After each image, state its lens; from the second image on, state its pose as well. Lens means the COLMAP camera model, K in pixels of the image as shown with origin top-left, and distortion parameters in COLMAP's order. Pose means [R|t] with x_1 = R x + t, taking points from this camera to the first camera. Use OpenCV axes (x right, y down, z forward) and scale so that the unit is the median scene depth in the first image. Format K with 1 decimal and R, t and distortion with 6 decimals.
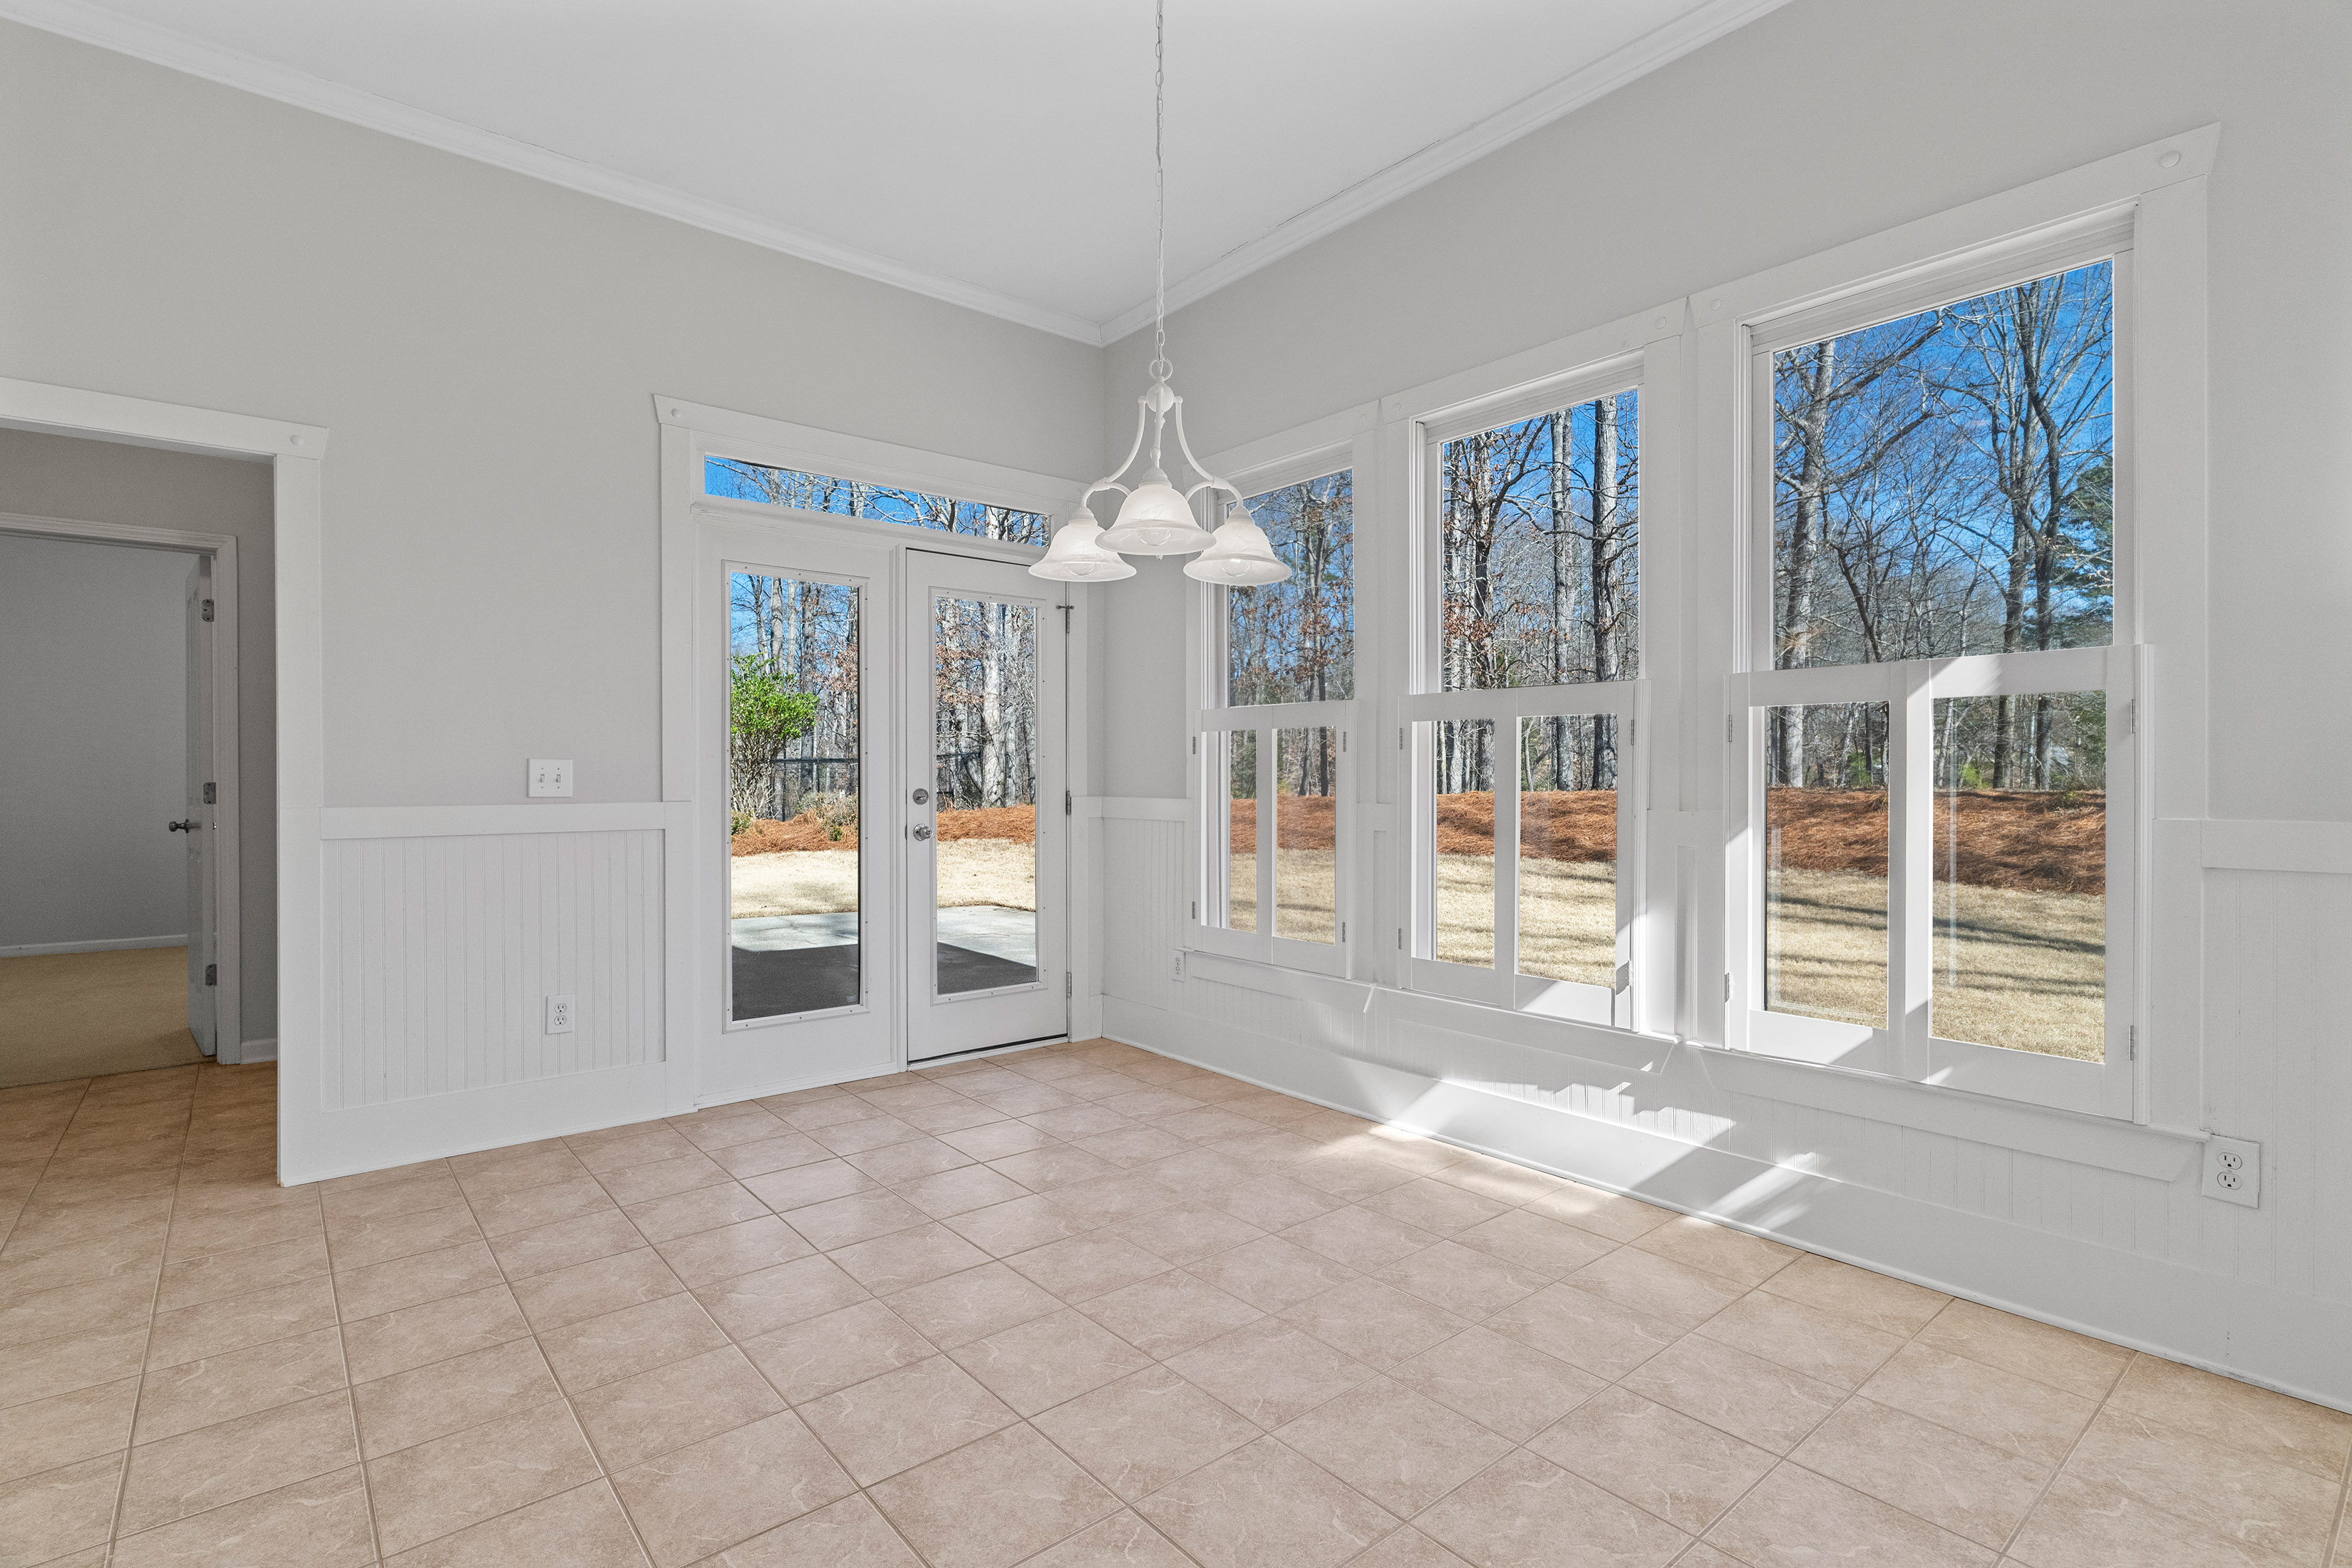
lens RADIAL K [[1105.9, 0, 1167.8], [0, 1105.9, 782.2], [0, 0, 1]] dist [0.004355, 0.000737]
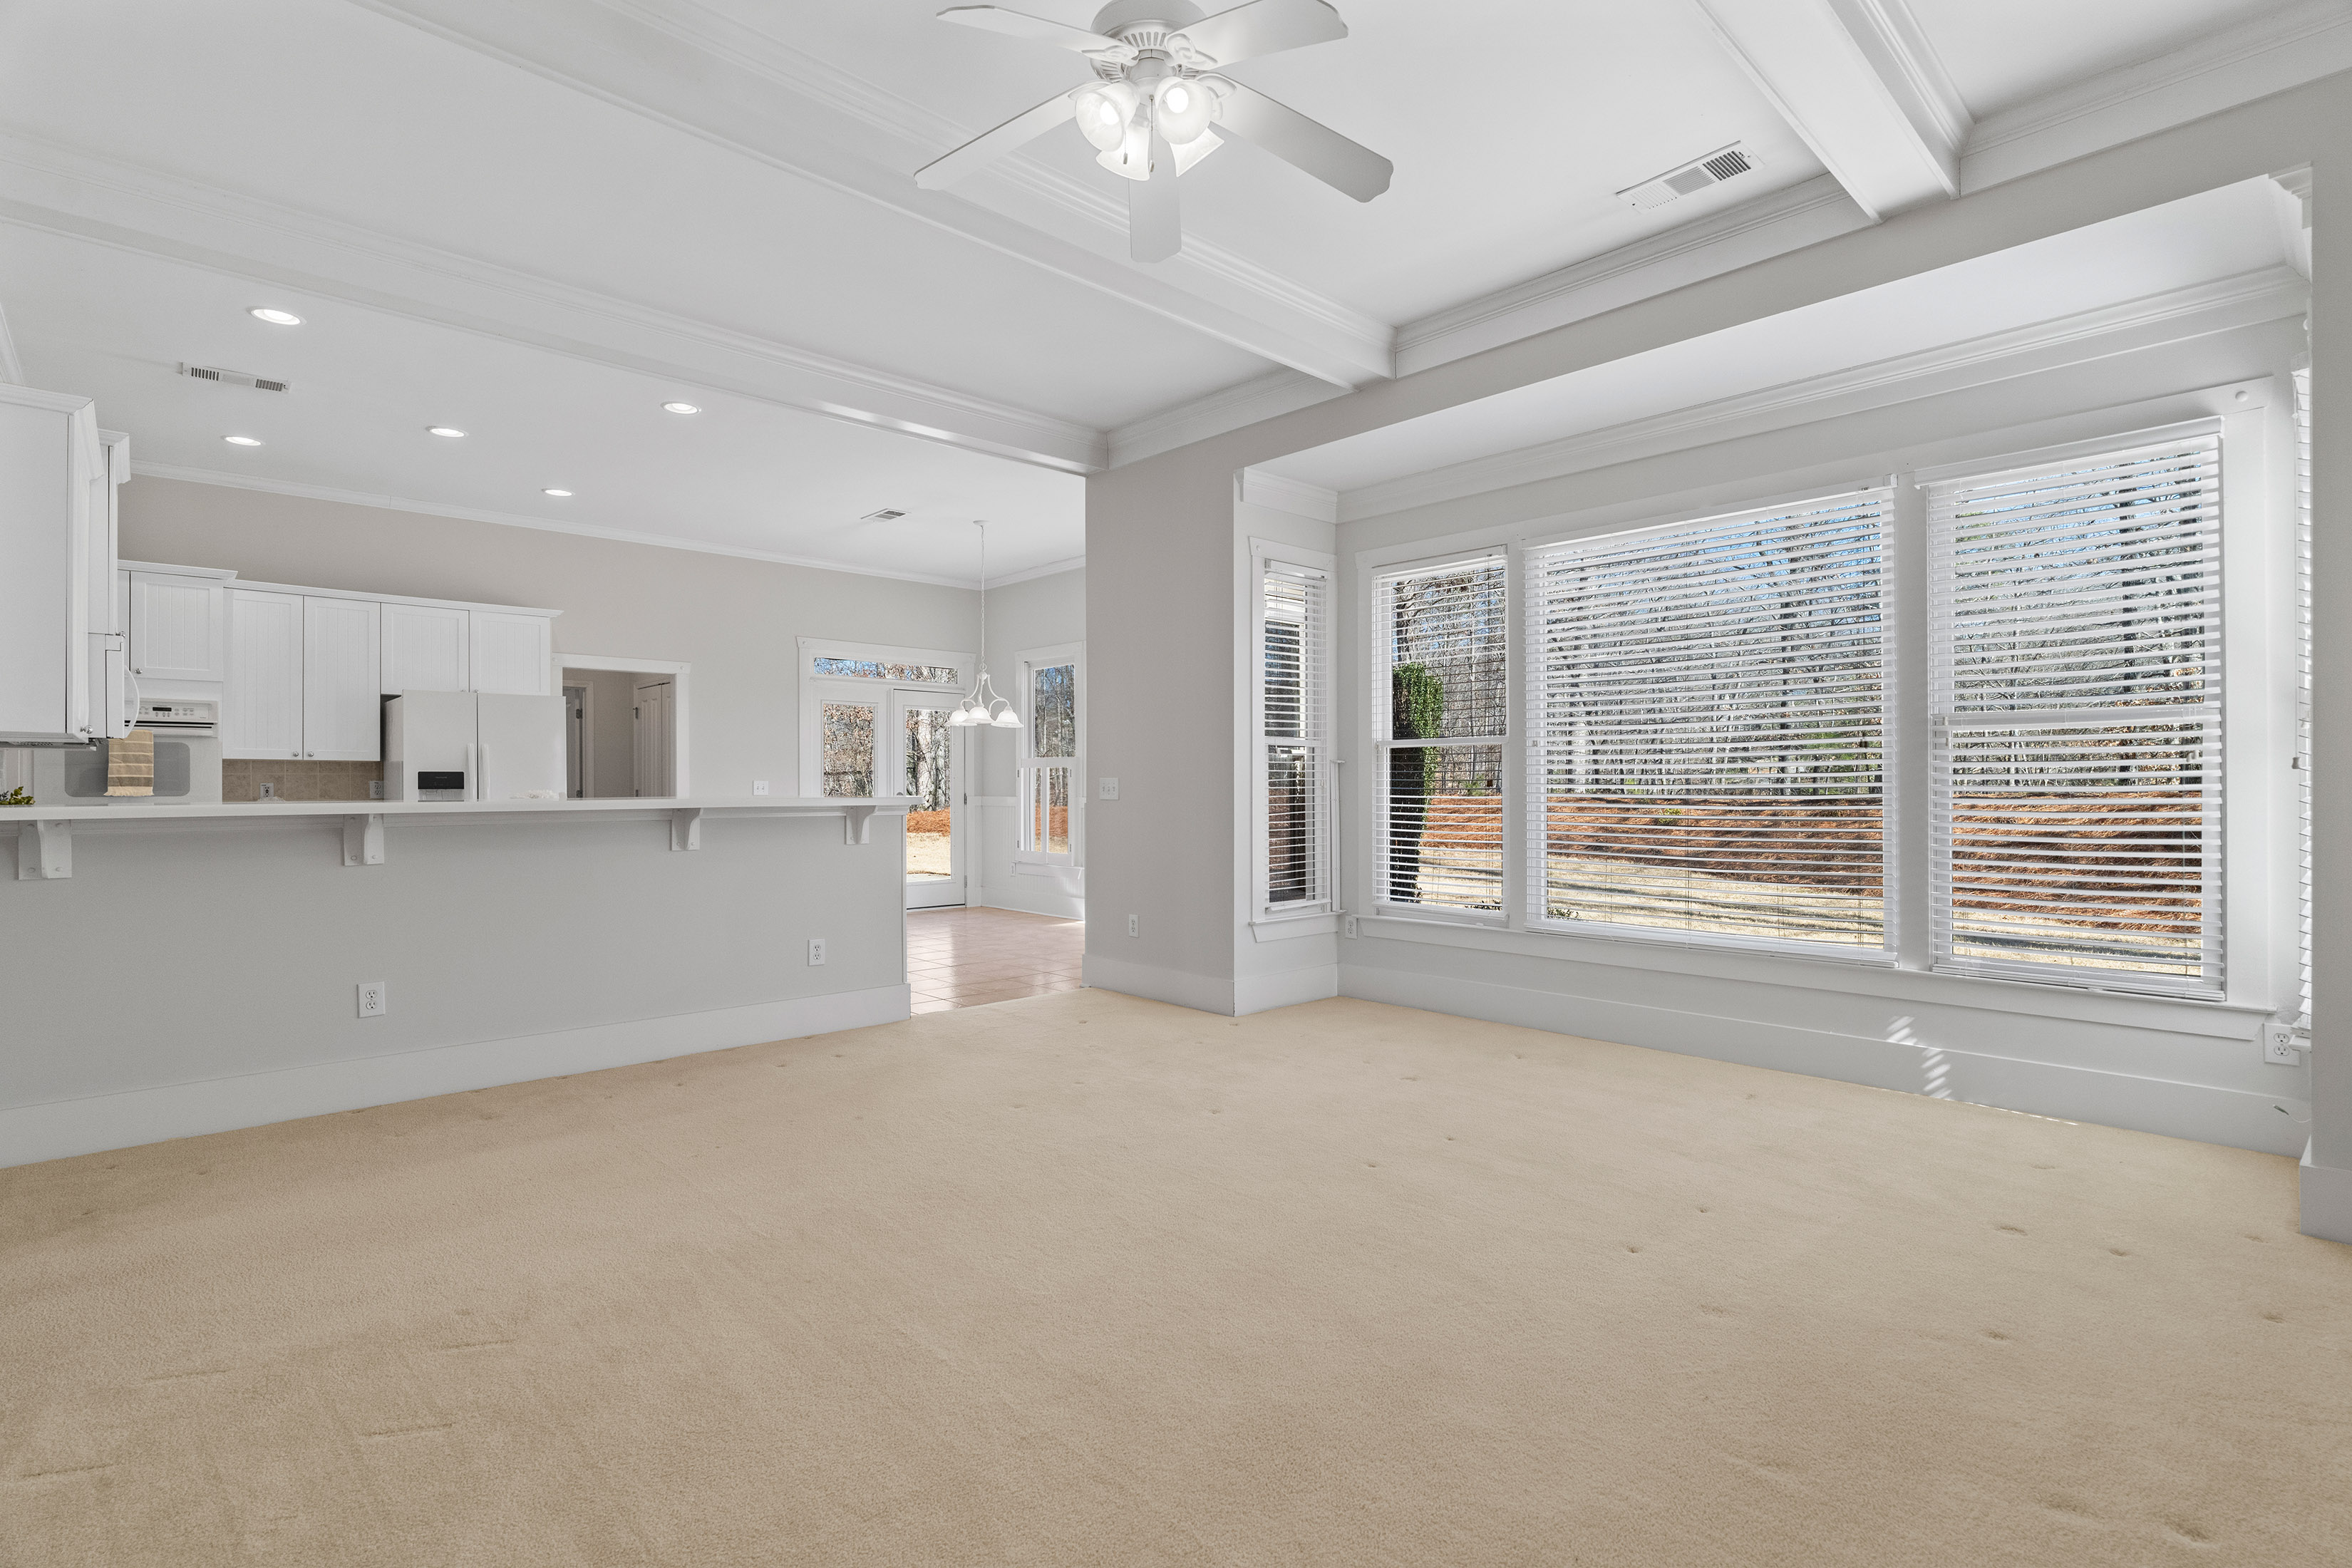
lens RADIAL K [[1105.9, 0, 1189.1], [0, 1105.9, 785.7], [0, 0, 1]] dist [0.004355, 0.000737]
pose [[0.996847, -0.001087, 0.079334, 0.179265], [0.001636, 0.999975, -0.006846, 0.007712], [-0.079325, 0.006954, 0.996825, -1.231846]]
